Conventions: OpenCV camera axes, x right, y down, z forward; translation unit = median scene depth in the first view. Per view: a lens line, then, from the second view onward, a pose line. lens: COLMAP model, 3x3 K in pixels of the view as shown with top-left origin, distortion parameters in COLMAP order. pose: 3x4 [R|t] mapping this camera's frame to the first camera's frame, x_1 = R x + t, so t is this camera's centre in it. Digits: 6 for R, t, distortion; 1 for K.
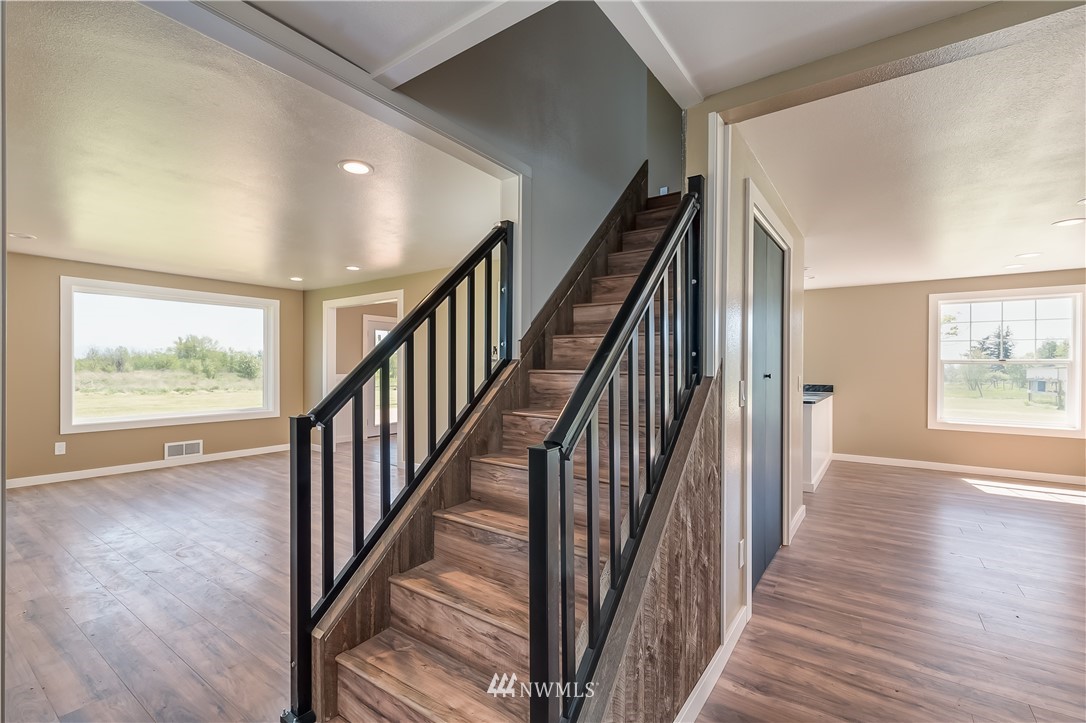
lens RADIAL K [[478.4, 0, 548.5], [0, 478.4, 382.8], [0, 0, 1]] dist [-0.004913, -0.001586]
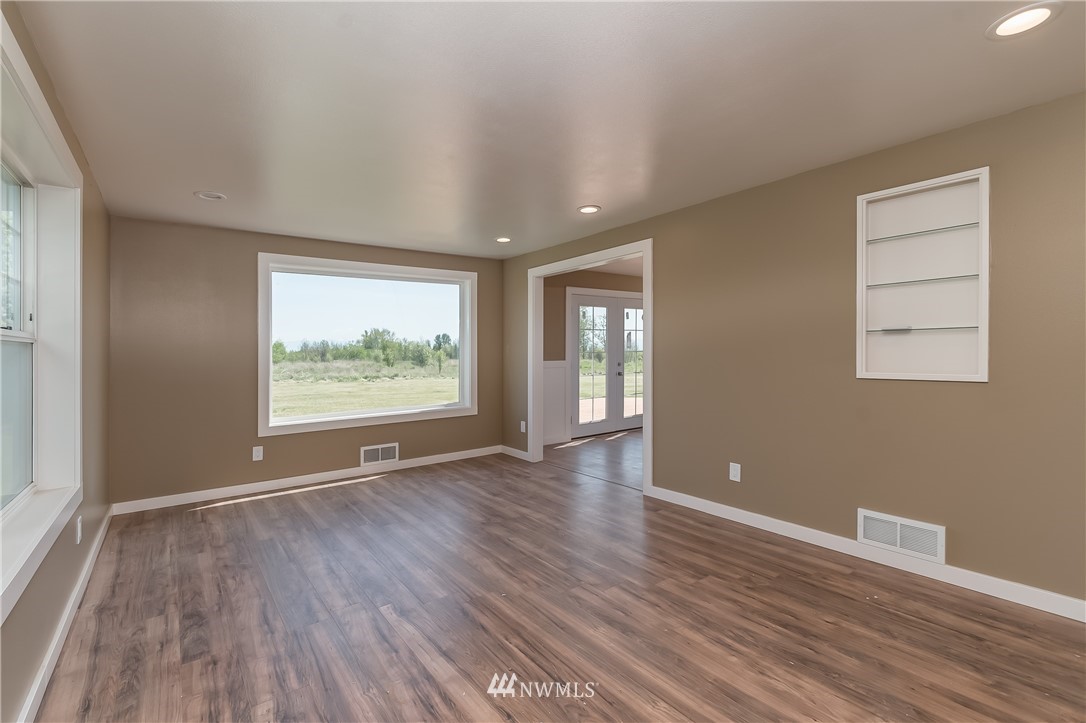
lens RADIAL K [[478.4, 0, 542.5], [0, 478.4, 354.9], [0, 0, 1]] dist [-0.004913, -0.001586]
pose [[0.954107, -0.020340, -0.298775, -0.110646], [0.013026, 0.999565, -0.026453, -0.004023], [0.299183, 0.021347, 0.953957, 0.130710]]
